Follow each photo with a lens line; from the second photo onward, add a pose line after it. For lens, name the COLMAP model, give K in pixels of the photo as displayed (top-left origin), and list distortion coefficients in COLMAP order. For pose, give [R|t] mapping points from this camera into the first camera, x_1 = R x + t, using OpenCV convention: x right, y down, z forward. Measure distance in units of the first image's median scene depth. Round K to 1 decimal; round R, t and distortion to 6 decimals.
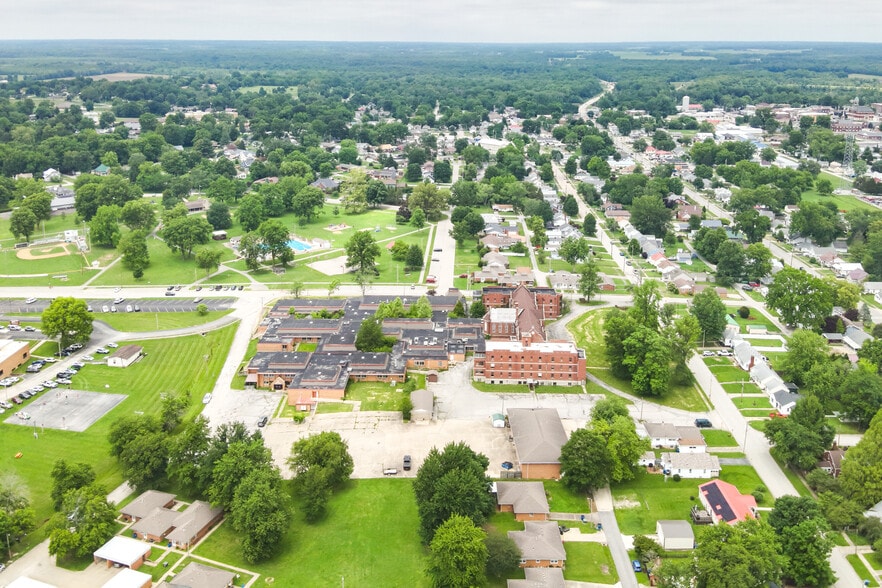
lens RADIAL K [[802.3, 0, 434.9], [0, 802.3, 171.3], [0, 0, 1]] dist [0.194250, -0.376267]
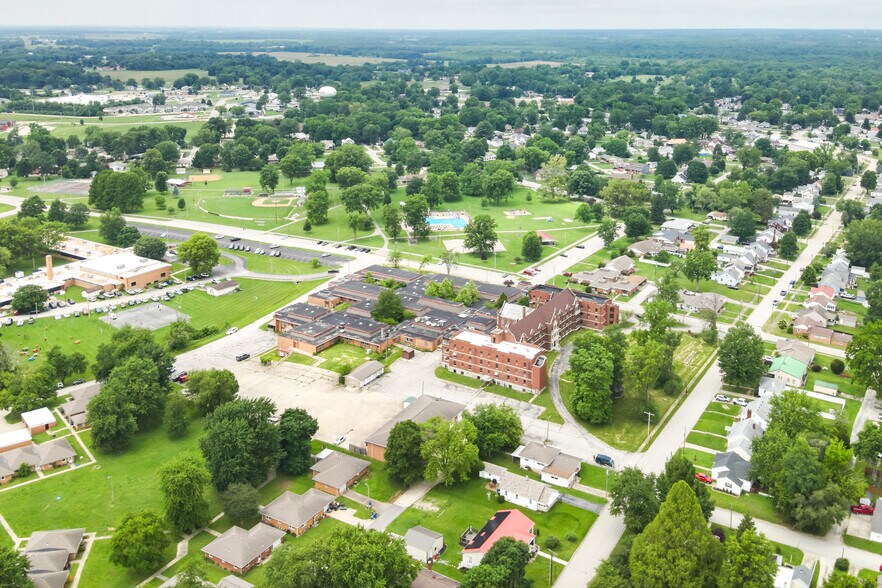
lens RADIAL K [[802.3, 0, 434.9], [0, 802.3, 171.3], [0, 0, 1]] dist [0.194250, -0.376267]
pose [[0.860042, 0.091666, -0.501921, 0.526384], [-0.085023, 0.995723, 0.036162, -0.018115], [0.503089, 0.011573, 0.864157, 0.126017]]
